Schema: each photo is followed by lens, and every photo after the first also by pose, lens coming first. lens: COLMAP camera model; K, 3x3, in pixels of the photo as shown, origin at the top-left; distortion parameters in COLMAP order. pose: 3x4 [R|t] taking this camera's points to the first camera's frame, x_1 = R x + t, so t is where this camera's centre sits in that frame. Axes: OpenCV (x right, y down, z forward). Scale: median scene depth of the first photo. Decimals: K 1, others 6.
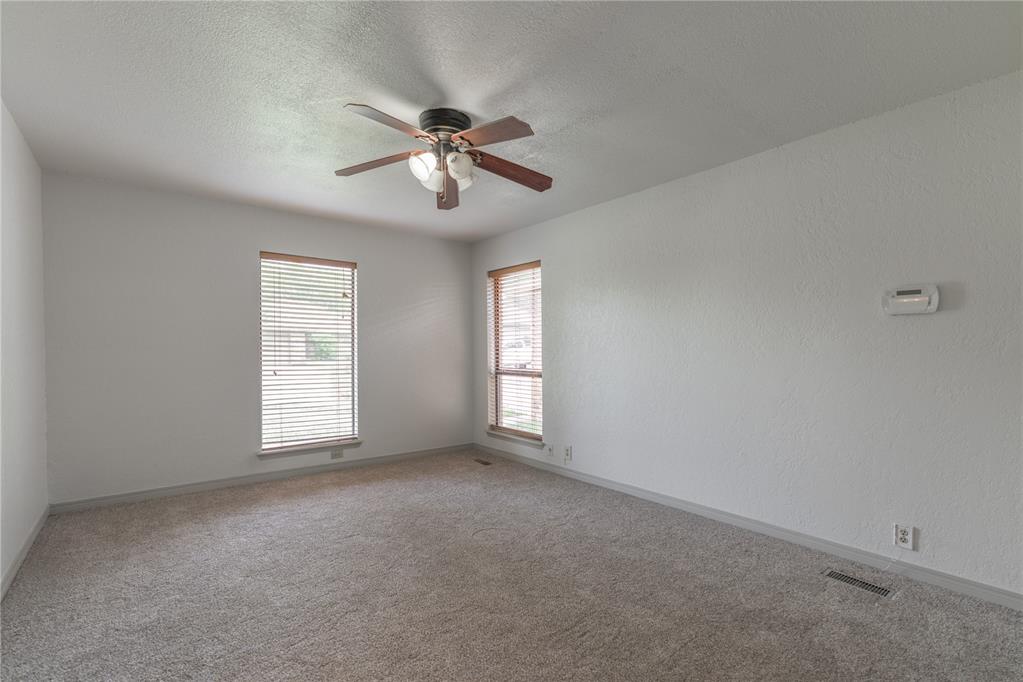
lens RADIAL K [[463.2, 0, 511.6], [0, 463.2, 347.9], [0, 0, 1]] dist [-0.001130, 0.000822]
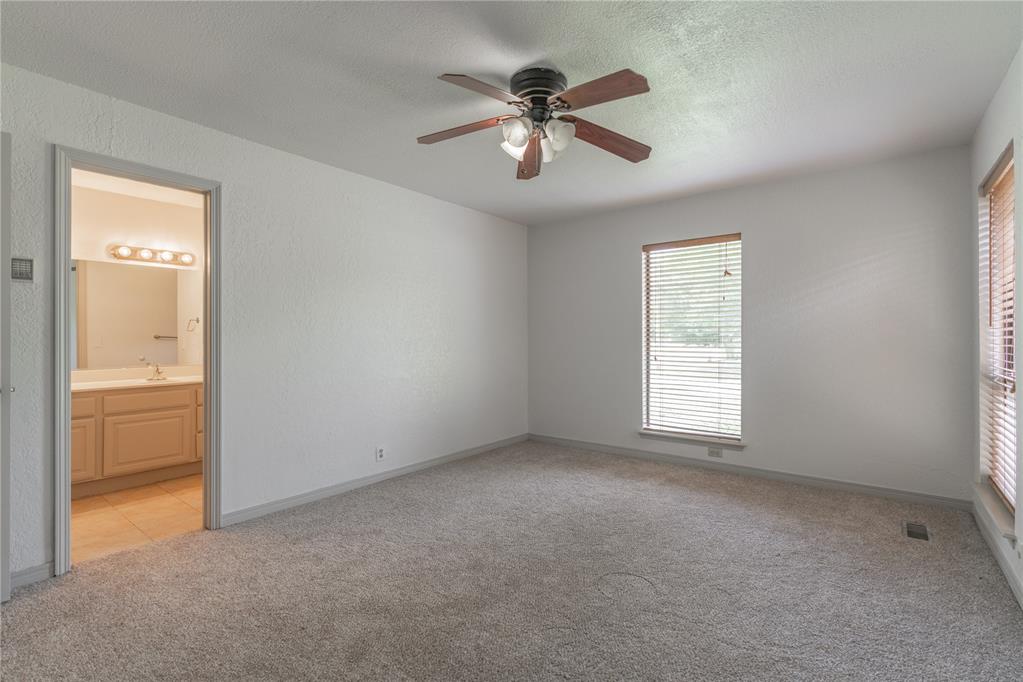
lens RADIAL K [[454.9, 0, 511.5], [0, 454.9, 341.0], [0, 0, 1]] dist [-0.001870, 0.000075]
pose [[0.233182, -0.000439, -0.972433, 0.412546], [0.008062, 0.999966, 0.001482, 0.010700], [0.972400, -0.008186, 0.233178, 0.444578]]
